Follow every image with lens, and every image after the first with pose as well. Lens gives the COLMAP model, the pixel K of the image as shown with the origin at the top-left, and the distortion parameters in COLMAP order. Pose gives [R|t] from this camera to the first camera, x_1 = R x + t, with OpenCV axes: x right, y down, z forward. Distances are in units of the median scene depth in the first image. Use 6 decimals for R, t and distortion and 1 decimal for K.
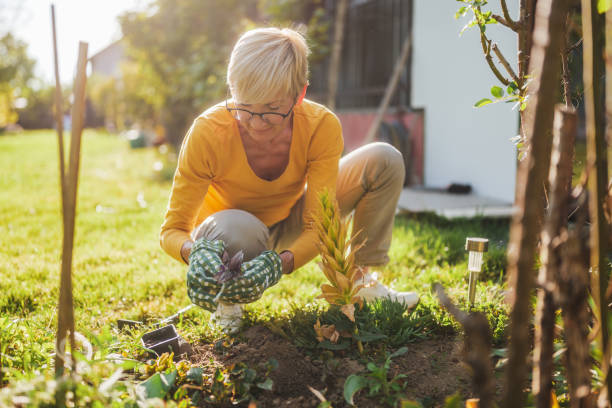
lens RADIAL K [[718.5, 0, 304.6], [0, 718.5, 203.7], [0, 0, 1]] dist [0.003566, 0.009586]
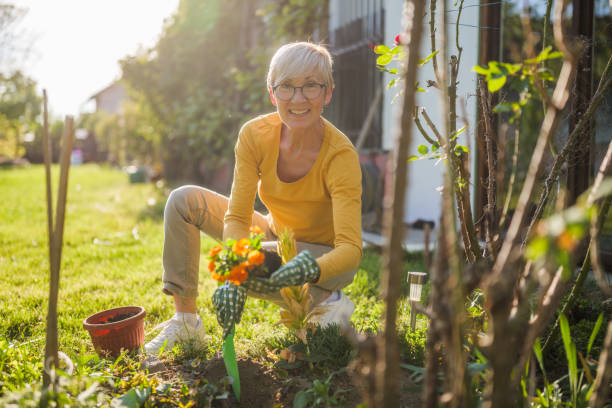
lens RADIAL K [[686.4, 0, 304.0], [0, 686.4, 203.7], [0, 0, 1]] dist [0.005509, 0.009664]
pose [[0.999972, 0.003479, 0.006577, 0.046800], [-0.003193, 0.999072, -0.042942, -0.012427], [-0.006720, 0.042920, 0.999056, -0.094585]]
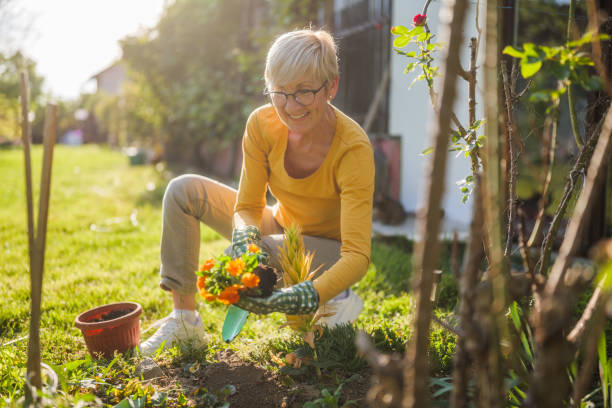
lens RADIAL K [[686.4, 0, 304.0], [0, 686.4, 203.7], [0, 0, 1]] dist [0.005509, 0.009664]
pose [[0.999927, 0.010833, 0.005444, 0.038578], [-0.010739, 0.999799, -0.016935, -0.028894], [-0.005626, 0.016875, 0.999842, -0.028603]]
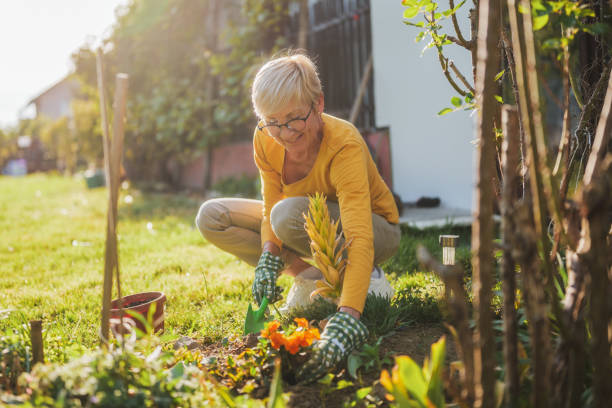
lens RADIAL K [[757.6, 0, 278.5], [0, 757.6, 180.9], [0, 0, 1]] dist [0.008807, 0.041396]
pose [[0.998158, -0.056667, 0.021671, -0.038352], [0.058155, 0.995434, -0.075694, 0.034765], [-0.017283, 0.076815, 0.996896, -0.150147]]
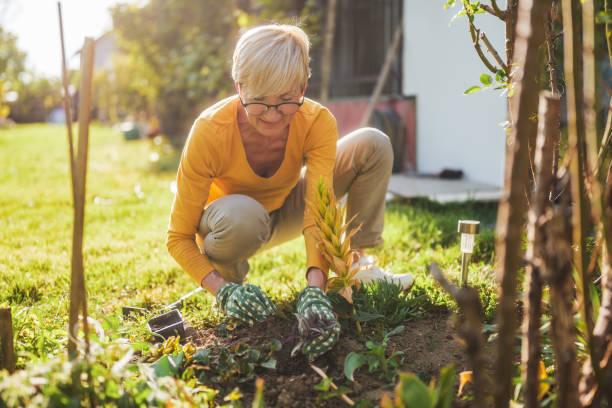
lens RADIAL K [[712.4, 0, 315.6], [0, 712.4, 207.8], [0, 0, 1]] dist [0.010197, 0.000943]
pose [[0.999540, -0.019208, 0.023472, -0.004664], [0.018692, 0.999583, 0.022008, 0.002223], [-0.023885, -0.021559, 0.999482, -0.022256]]
